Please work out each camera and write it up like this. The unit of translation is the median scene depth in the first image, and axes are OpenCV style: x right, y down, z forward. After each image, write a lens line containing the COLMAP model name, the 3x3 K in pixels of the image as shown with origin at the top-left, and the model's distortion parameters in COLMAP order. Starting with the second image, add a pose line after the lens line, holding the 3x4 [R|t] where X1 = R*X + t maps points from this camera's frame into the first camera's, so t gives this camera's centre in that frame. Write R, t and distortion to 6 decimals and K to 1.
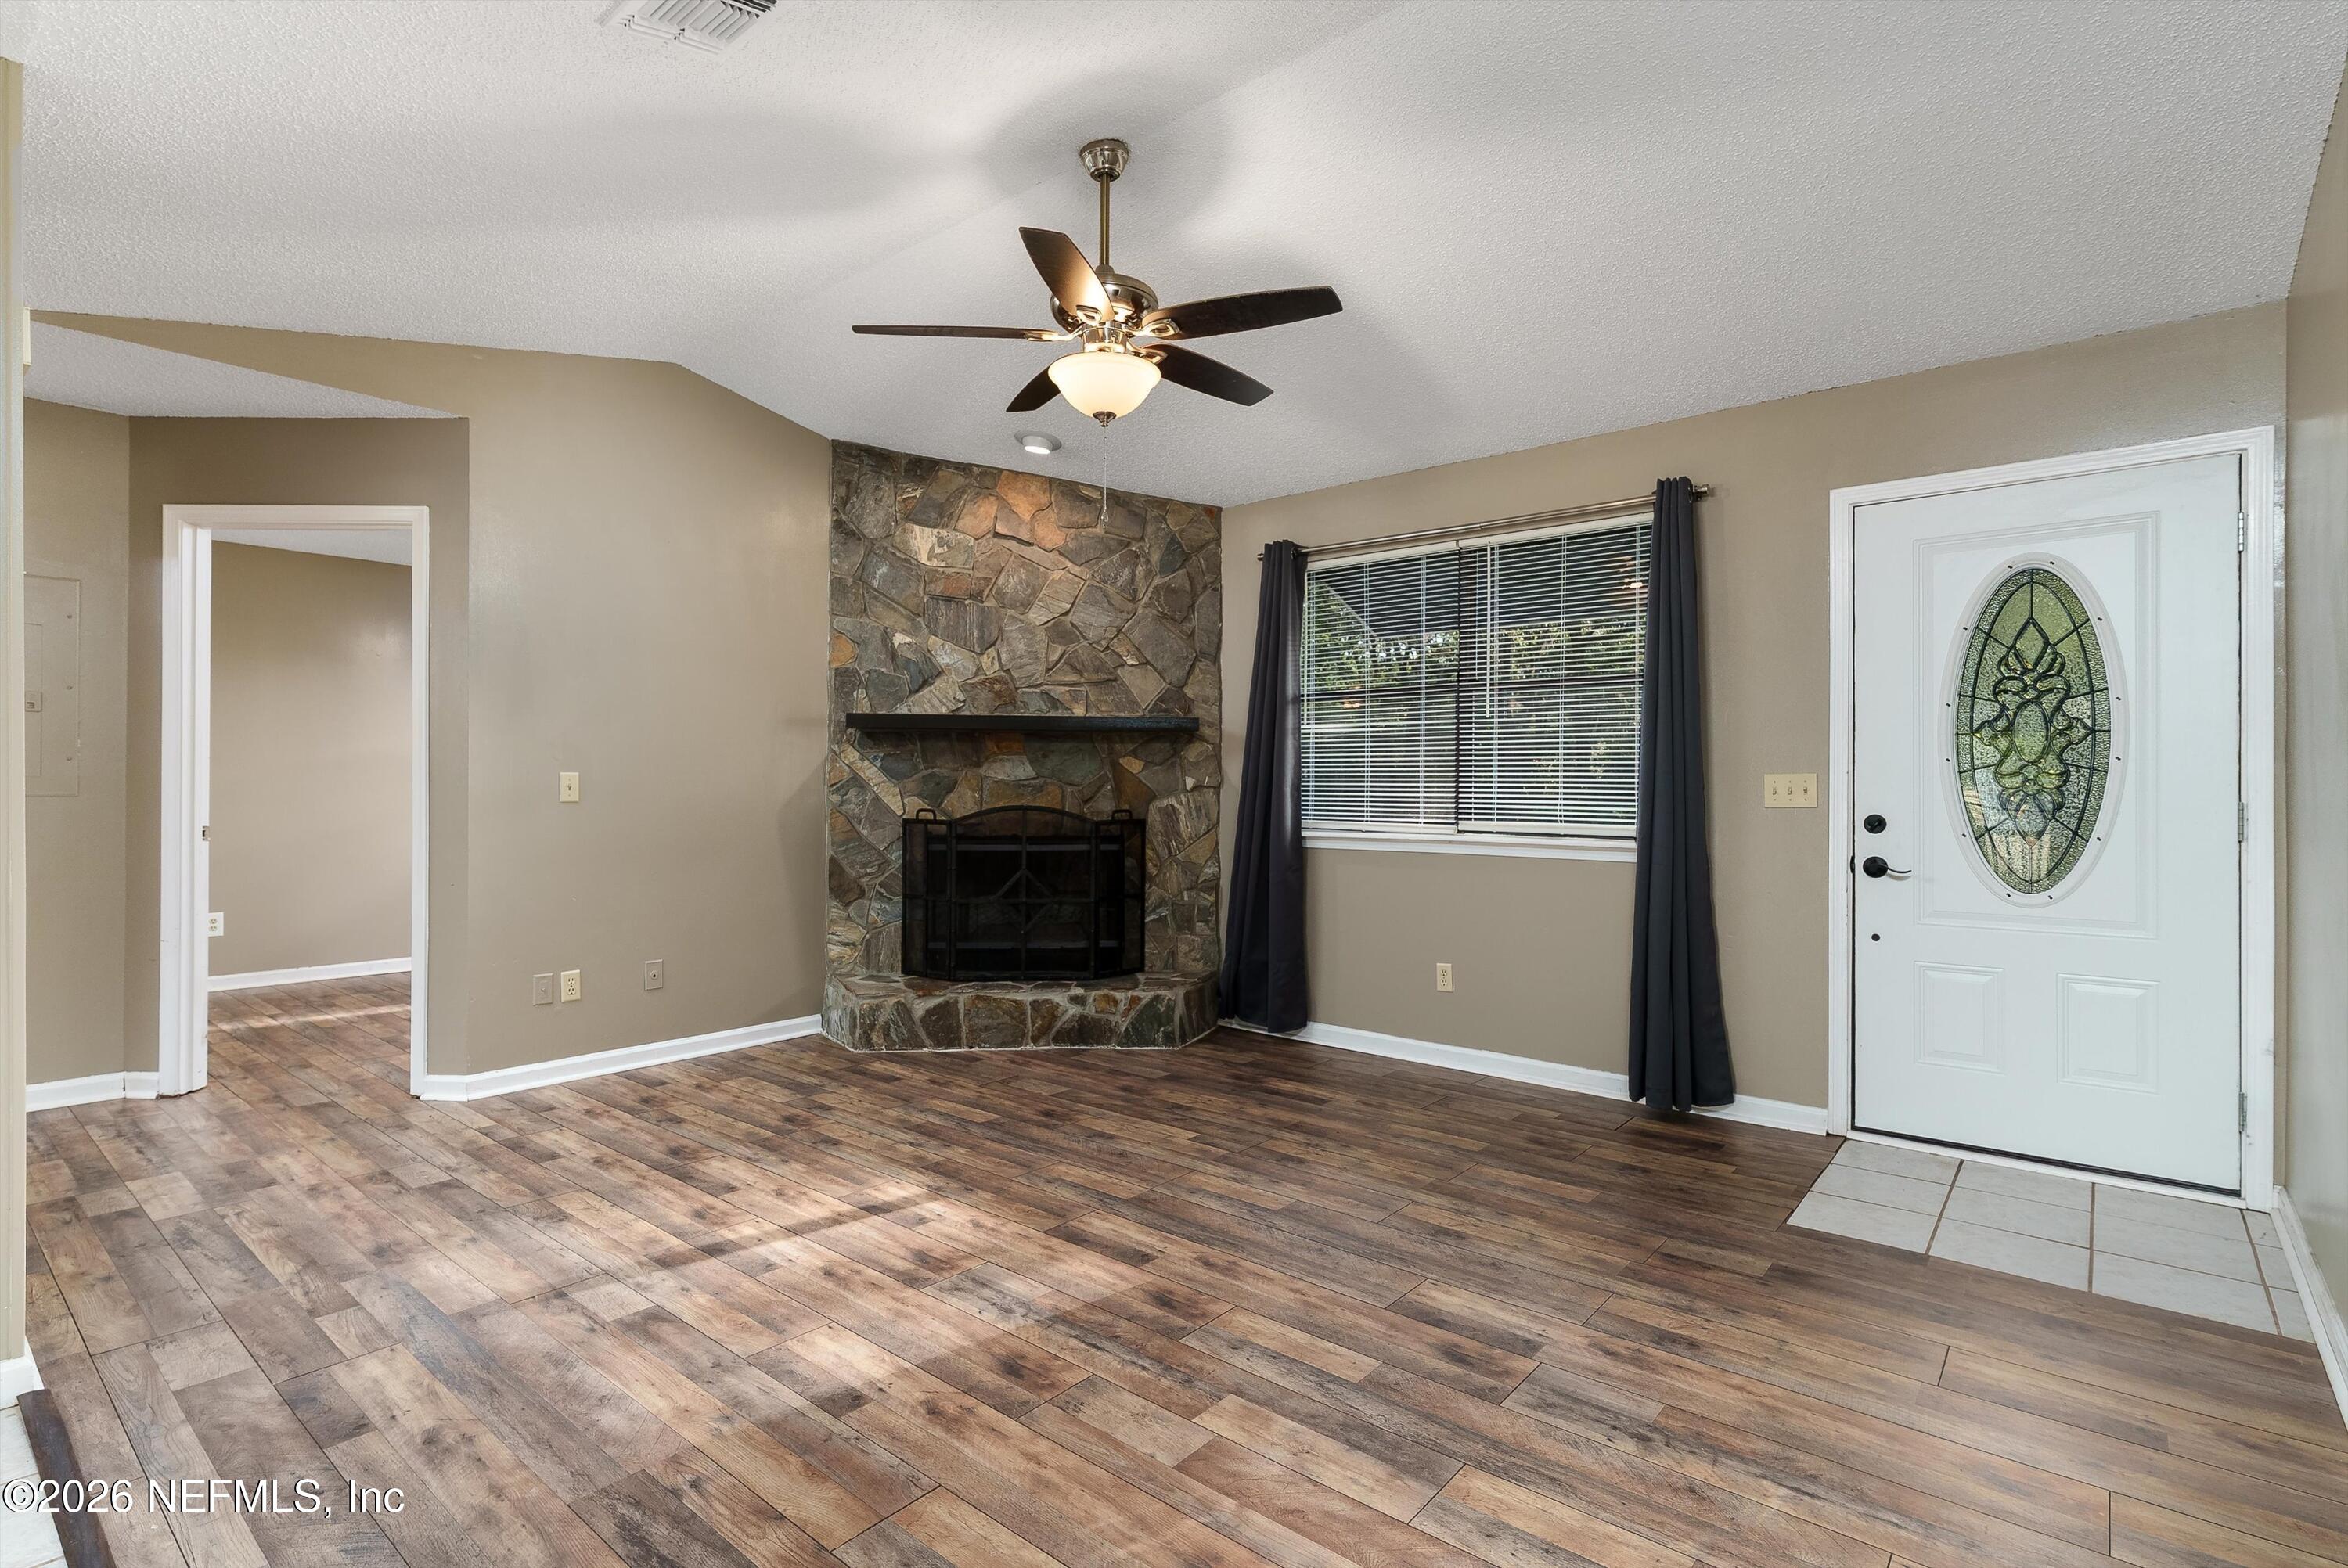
lens RADIAL K [[1133.8, 0, 1172.7], [0, 1133.8, 783.7], [0, 0, 1]] dist [0.000120, 0.000040]
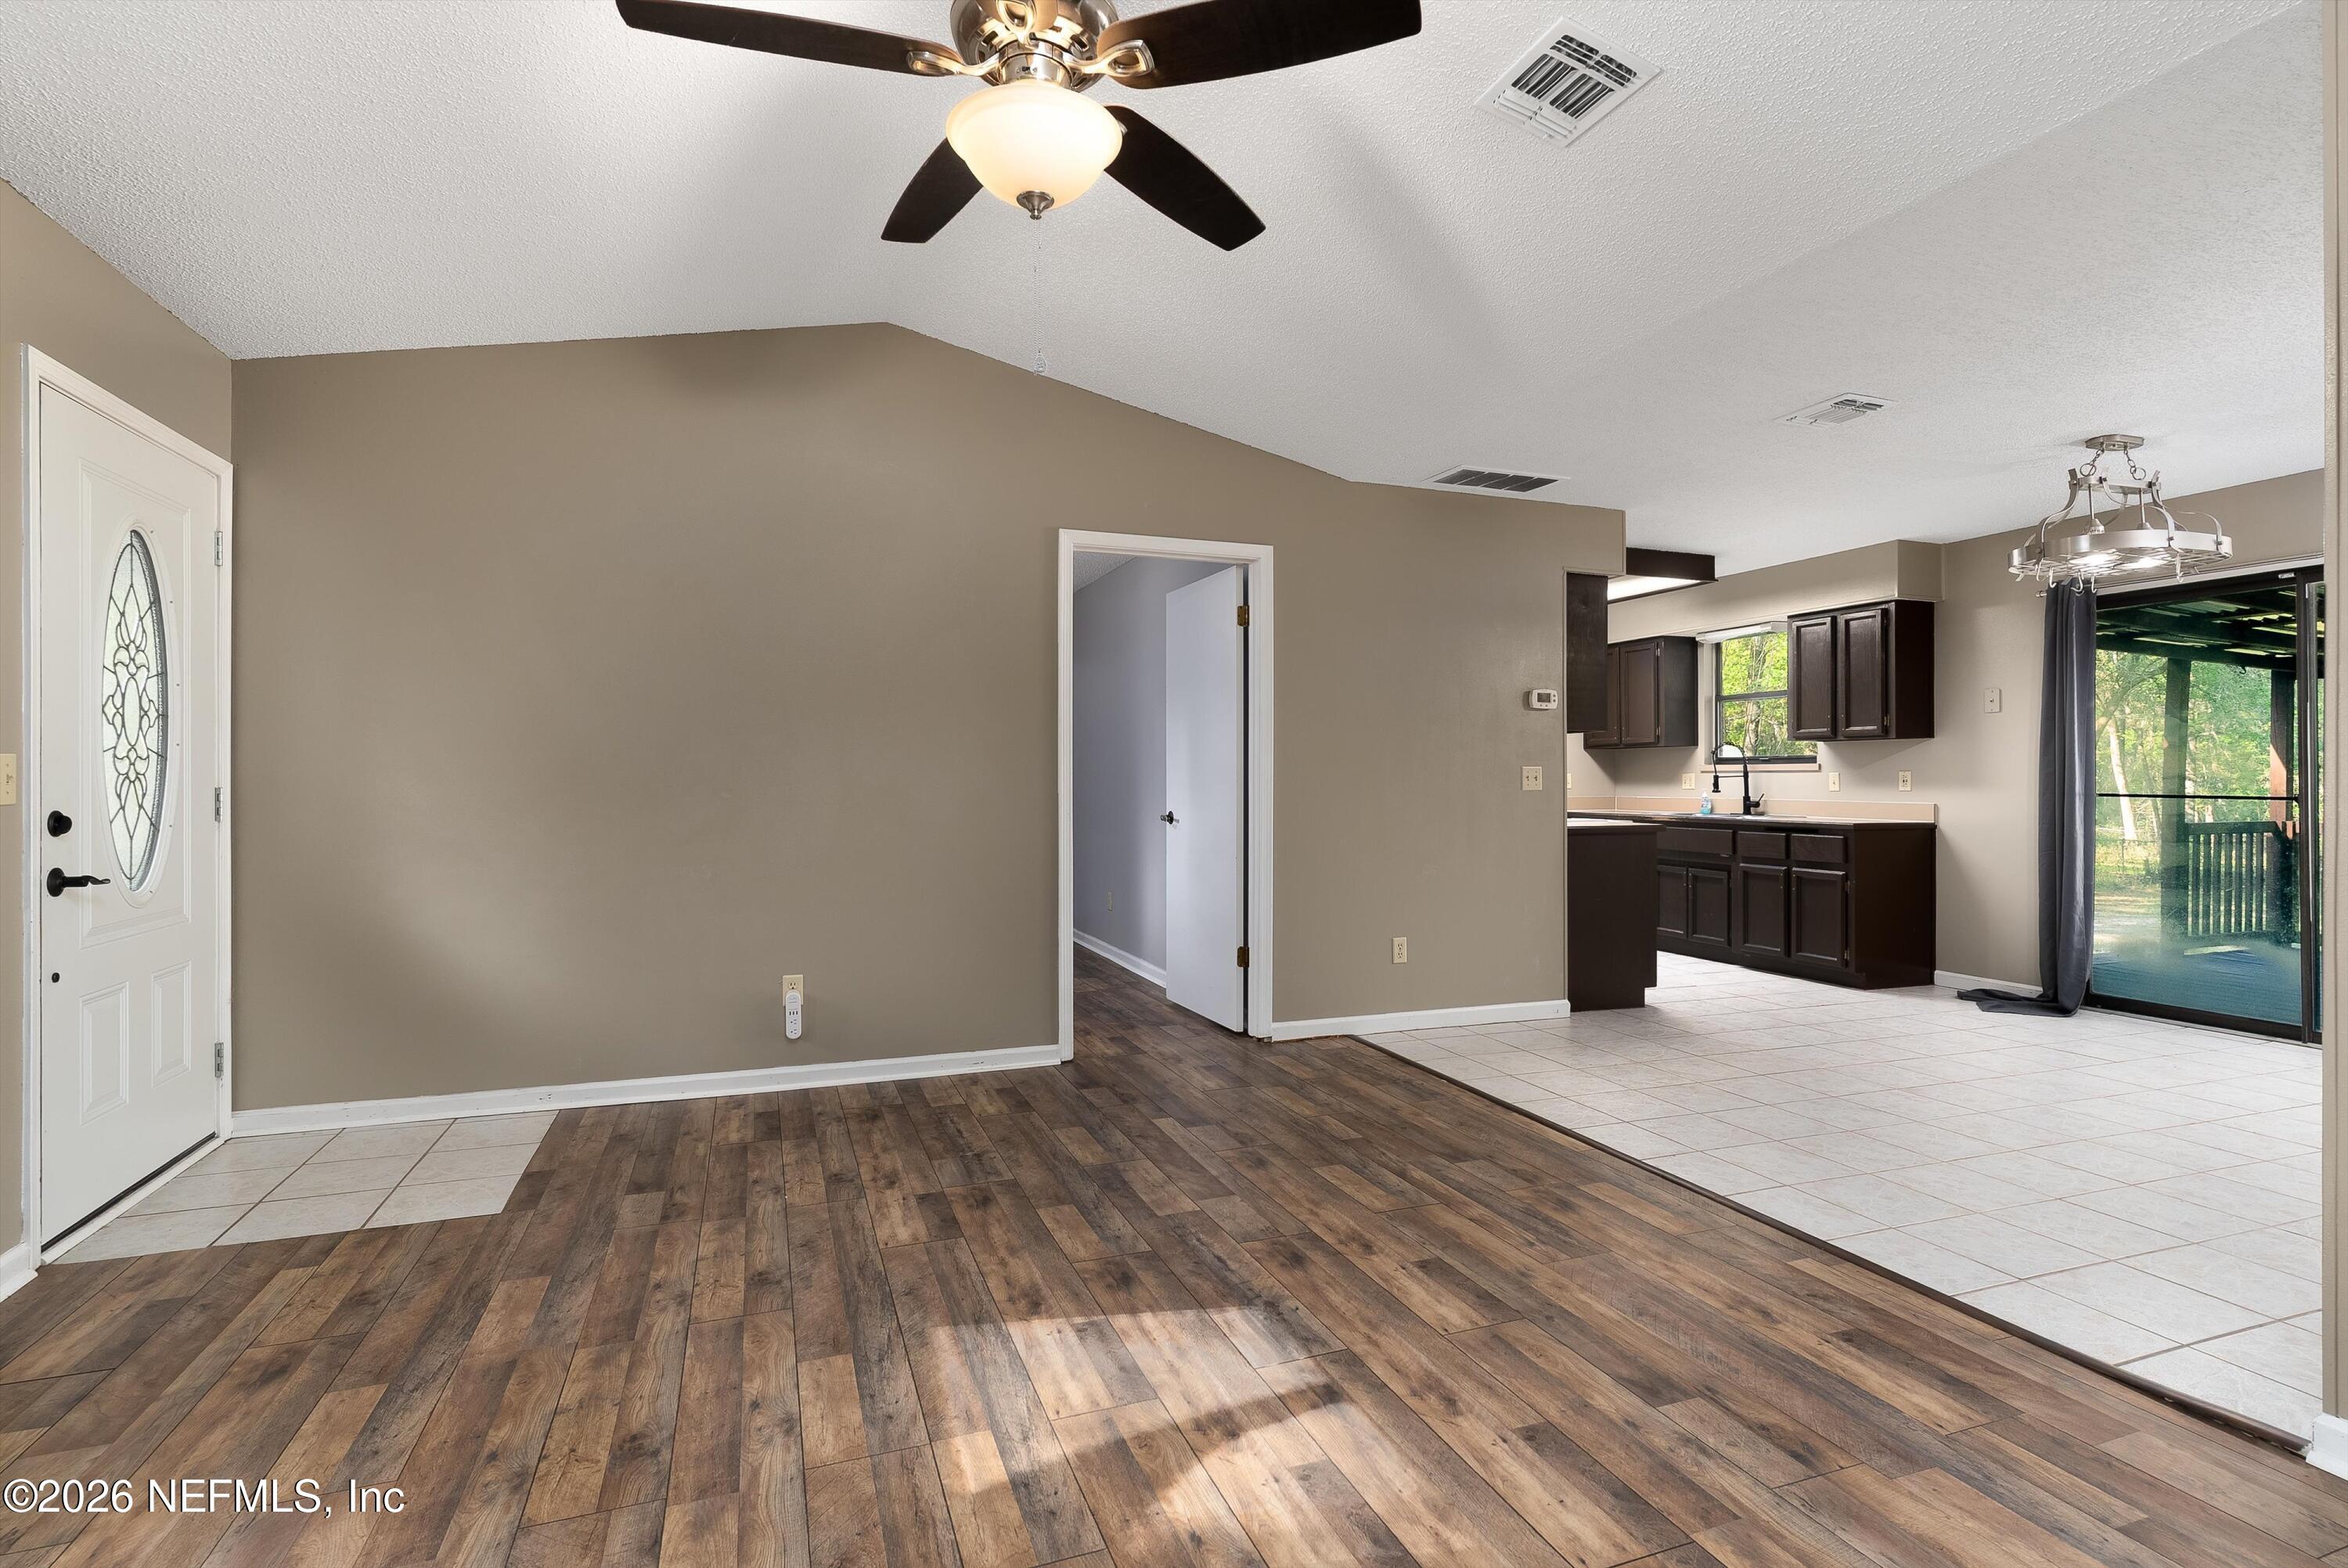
lens RADIAL K [[1133.8, 0, 1171.5], [0, 1133.8, 779.1], [0, 0, 1]] dist [0.000120, 0.000040]
pose [[-0.869912, -0.005324, 0.493178, -0.607635], [-0.005873, 0.999983, 0.000435, 0.003356], [-0.493171, -0.002518, -0.869929, 2.077928]]
